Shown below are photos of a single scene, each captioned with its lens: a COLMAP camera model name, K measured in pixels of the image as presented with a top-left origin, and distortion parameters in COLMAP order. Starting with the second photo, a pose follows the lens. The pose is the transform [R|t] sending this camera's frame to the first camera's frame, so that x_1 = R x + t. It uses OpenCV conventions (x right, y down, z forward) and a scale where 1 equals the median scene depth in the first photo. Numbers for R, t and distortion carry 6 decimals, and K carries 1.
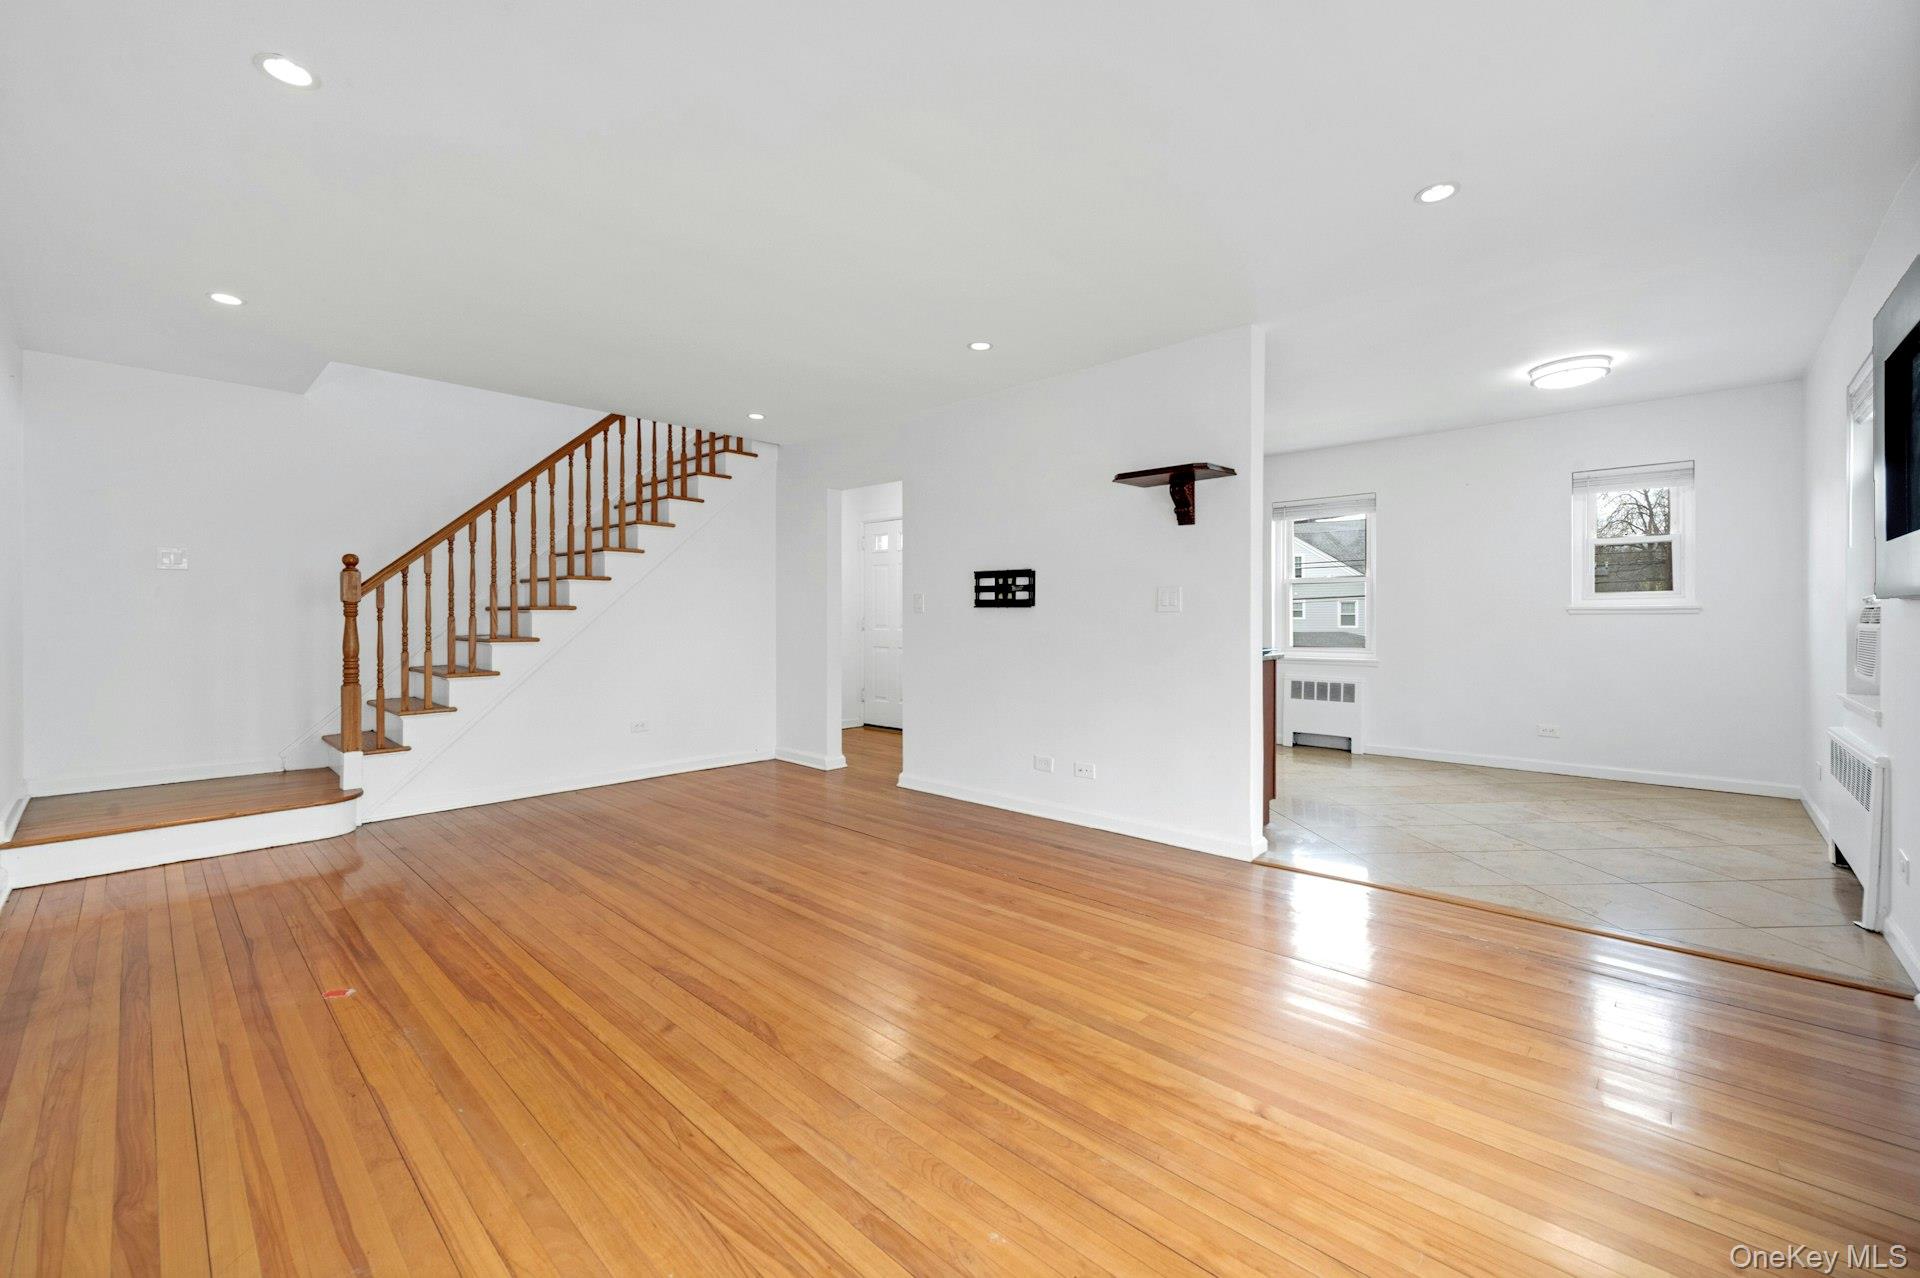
lens RADIAL K [[767.3, 0, 955.7], [0, 767.3, 624.0], [0, 0, 1]] dist [-0.000006, 0.000234]
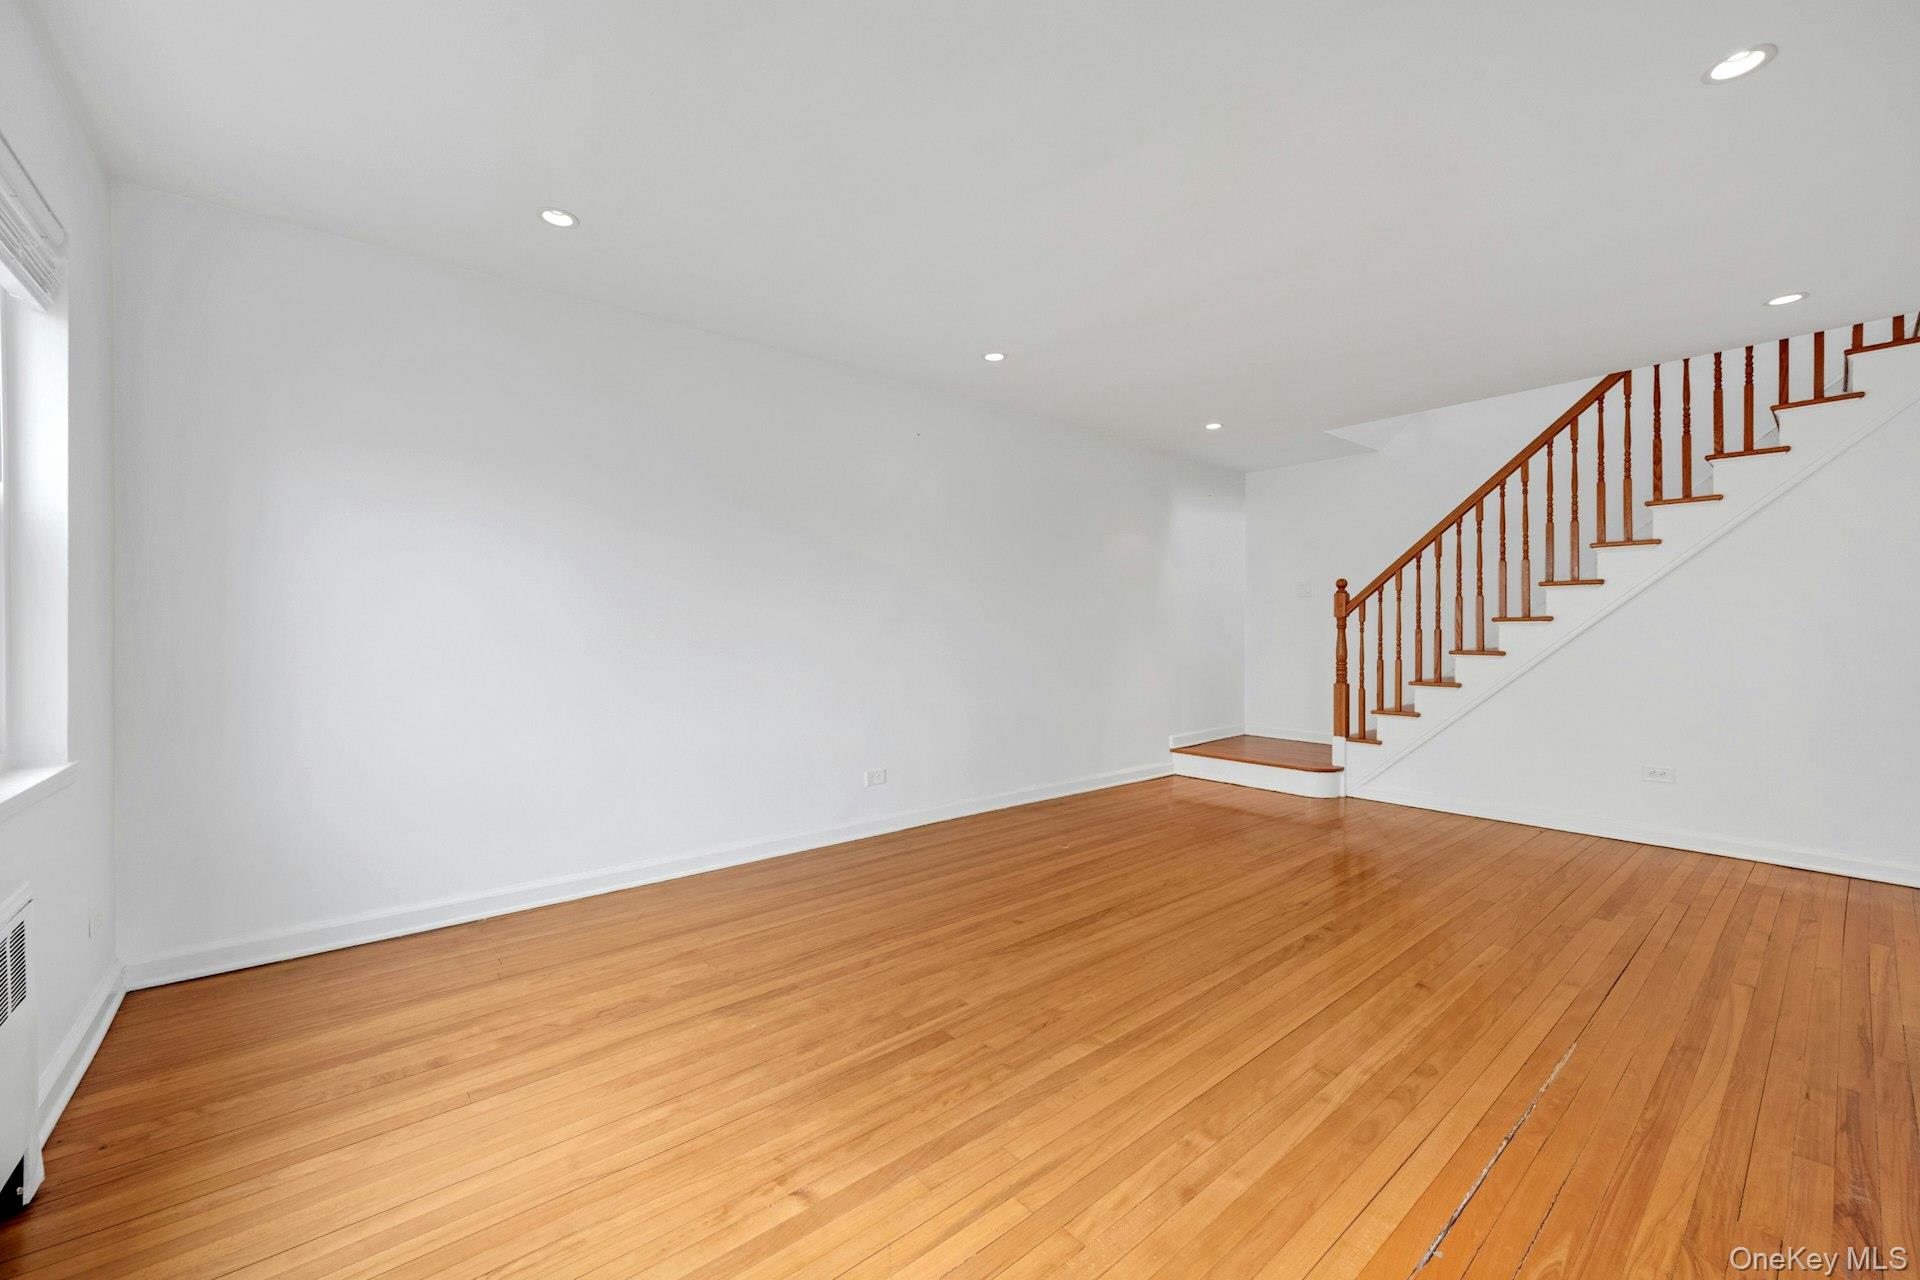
lens RADIAL K [[767.3, 0, 973.8], [0, 767.3, 623.0], [0, 0, 1]] dist [-0.000006, 0.000234]
pose [[-0.102648, -0.008887, -0.994678, 0.670796], [-0.007680, 0.999937, -0.008141, -0.005898], [0.994688, 0.006803, -0.102710, 0.684863]]
